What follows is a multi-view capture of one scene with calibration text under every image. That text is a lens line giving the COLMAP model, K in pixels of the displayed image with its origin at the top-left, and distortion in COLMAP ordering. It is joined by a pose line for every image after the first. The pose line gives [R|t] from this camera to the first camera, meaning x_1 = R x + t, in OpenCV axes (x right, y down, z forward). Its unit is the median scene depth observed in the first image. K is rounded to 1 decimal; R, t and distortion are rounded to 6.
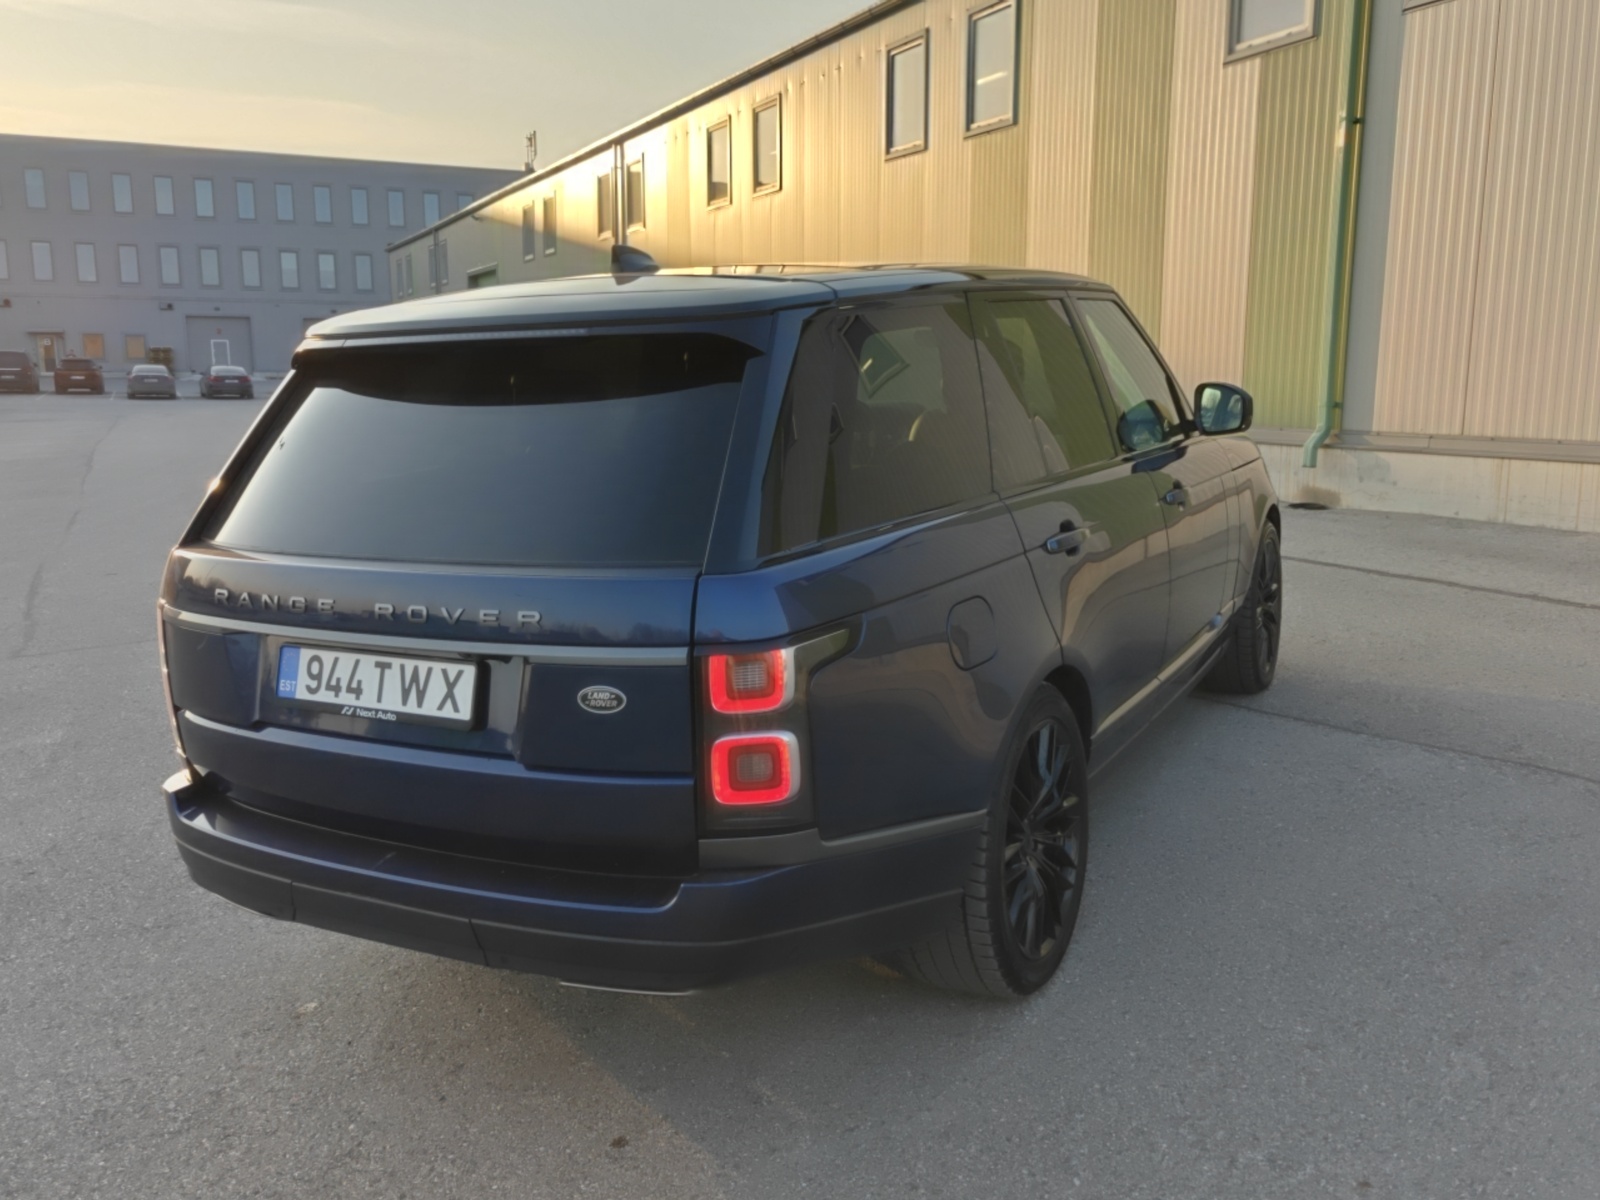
lens RADIAL K [[1349.4, 0, 808.6], [0, 1349.4, 596.2], [0, 0, 1]] dist [0.030796, -0.008954]
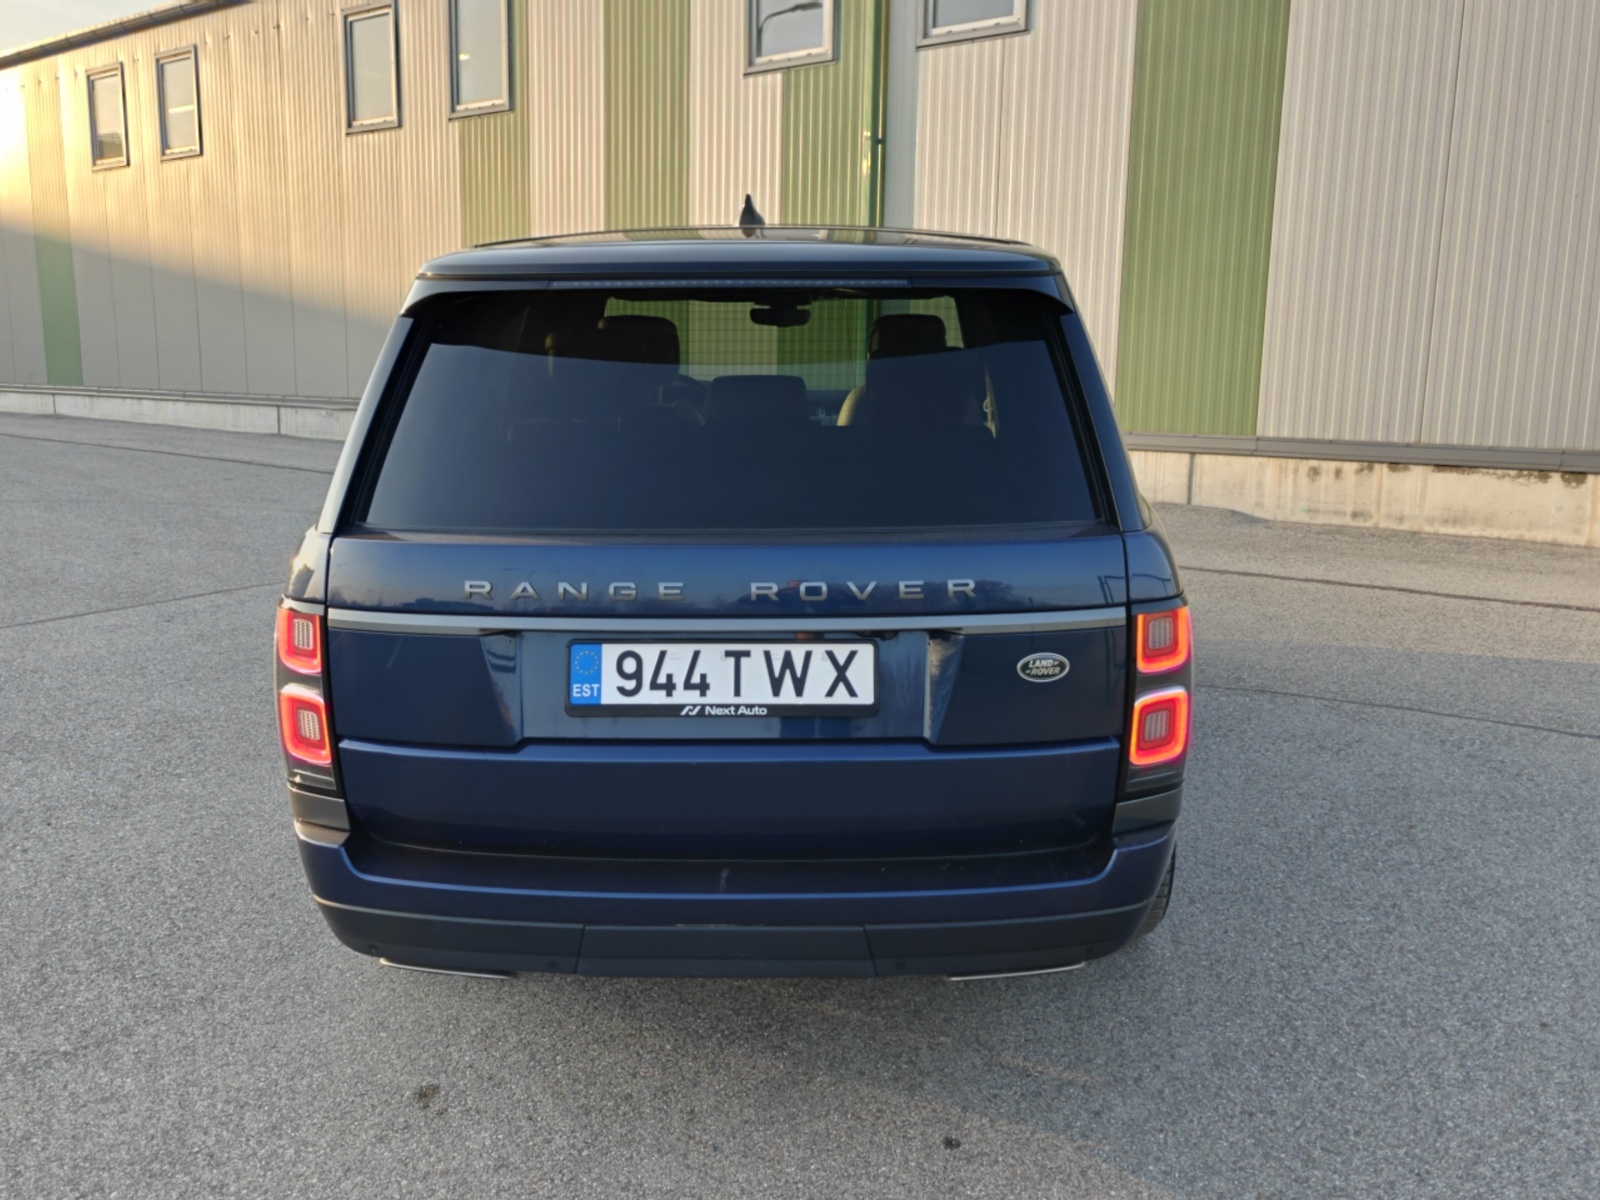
lens RADIAL K [[1349.4, 0, 806.2], [0, 1349.4, 589.0], [0, 0, 1]] dist [0.030796, -0.008954]
pose [[0.896005, -0.052515, 0.440927, -0.644816], [0.054486, 0.998481, 0.008199, 0.004345], [-0.440687, 0.016678, 0.897506, 0.195189]]
